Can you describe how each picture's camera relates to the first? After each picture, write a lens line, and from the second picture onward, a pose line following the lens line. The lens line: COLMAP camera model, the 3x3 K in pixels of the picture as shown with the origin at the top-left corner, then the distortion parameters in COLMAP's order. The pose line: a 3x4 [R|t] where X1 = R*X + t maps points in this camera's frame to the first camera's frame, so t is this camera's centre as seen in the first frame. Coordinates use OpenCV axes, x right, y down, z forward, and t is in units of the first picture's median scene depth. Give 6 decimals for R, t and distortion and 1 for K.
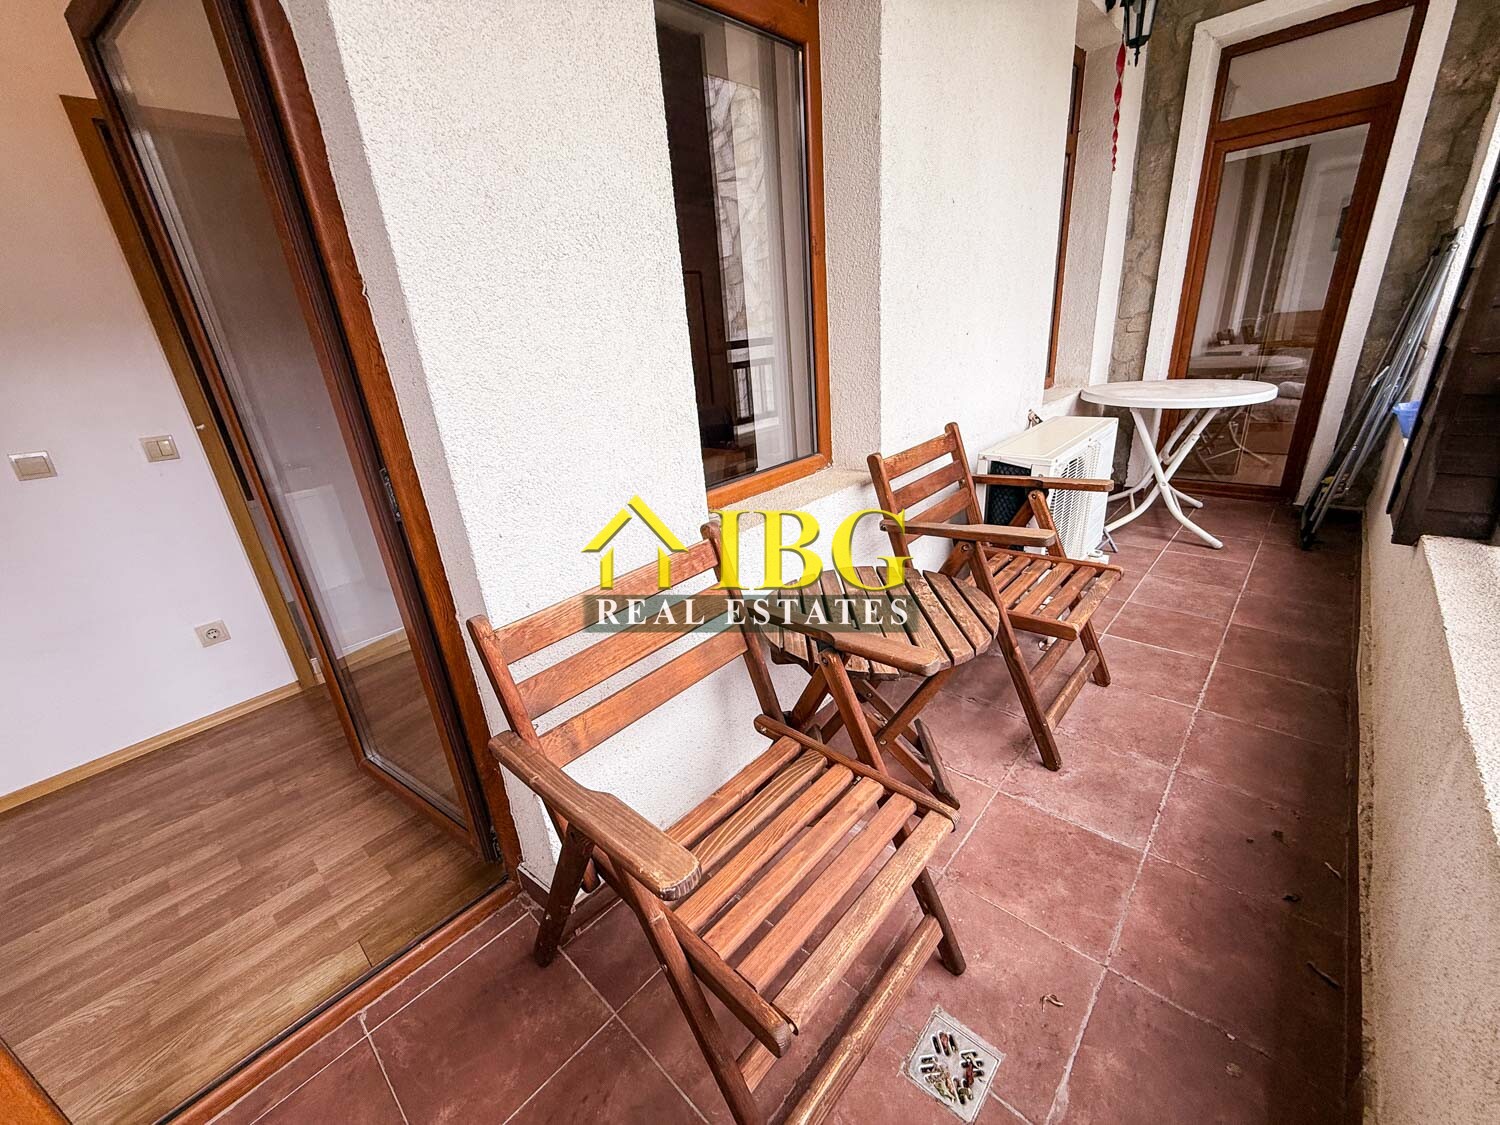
lens RADIAL K [[596.9, 0, 742.2], [0, 596.9, 559.9], [0, 0, 1]] dist [0.002090, -0.000822]
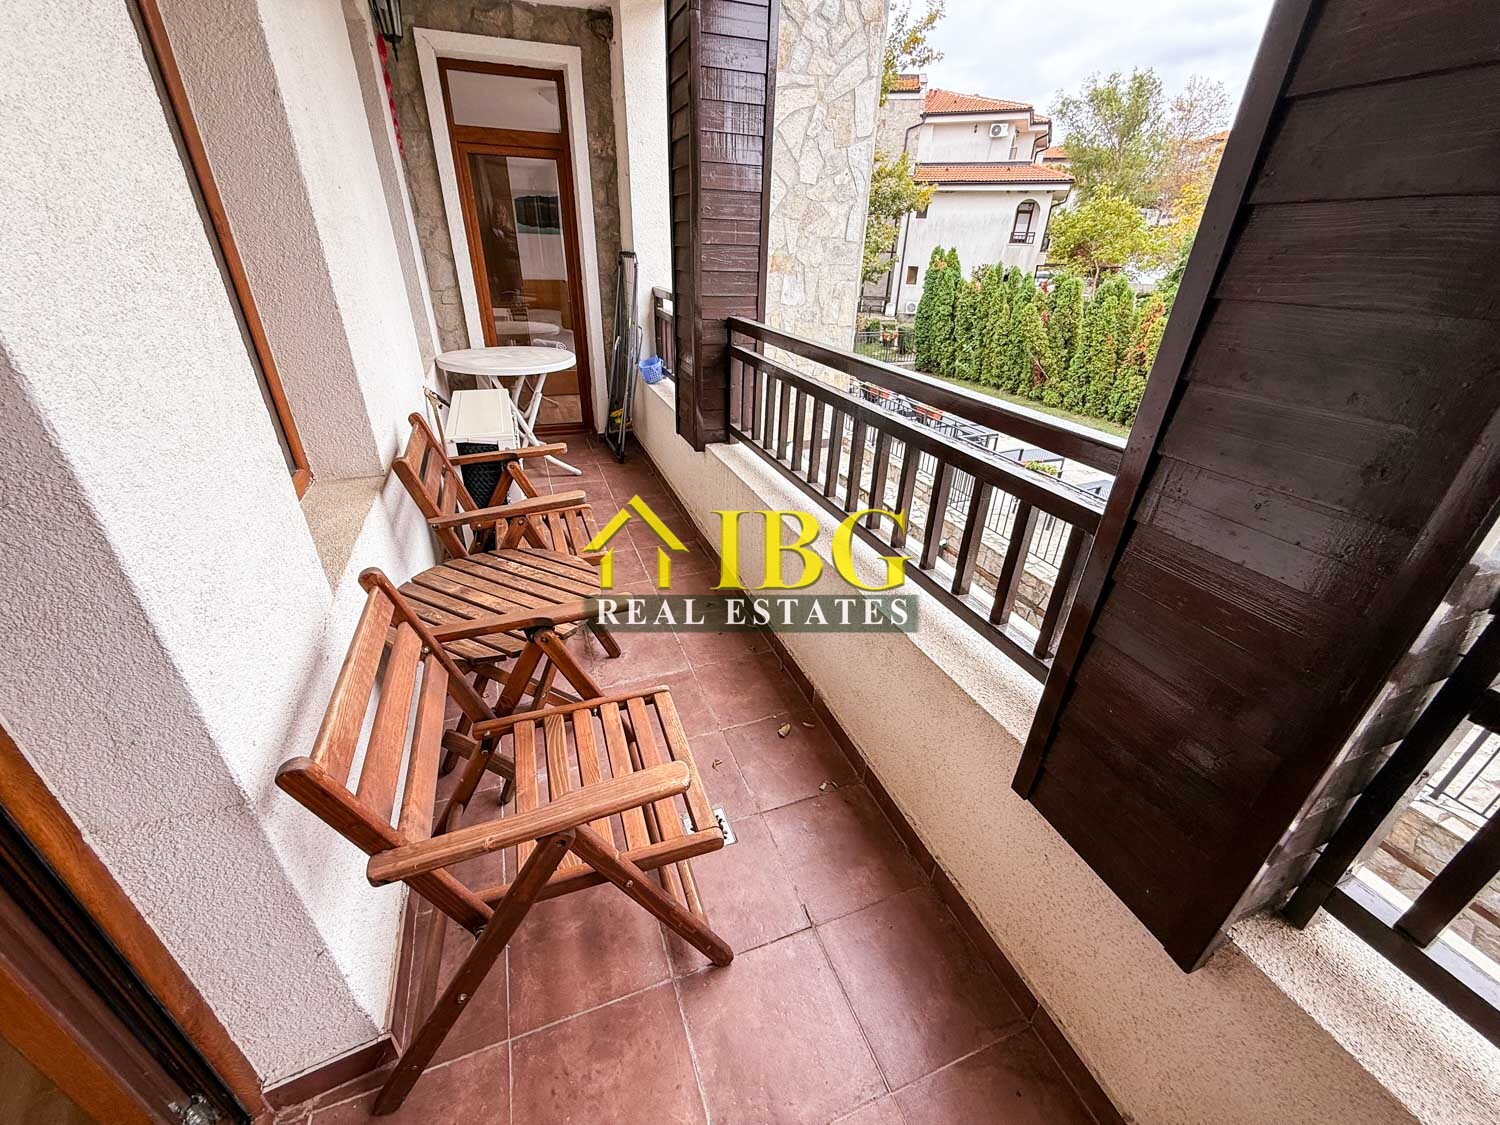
lens RADIAL K [[596.9, 0, 749.5], [0, 596.9, 560.2], [0, 0, 1]] dist [0.002090, -0.000822]
pose [[0.435680, -0.335637, 0.835183, -0.269926], [0.263040, 0.934848, 0.238473, -0.068215], [-0.860810, 0.115788, 0.495580, 0.016205]]
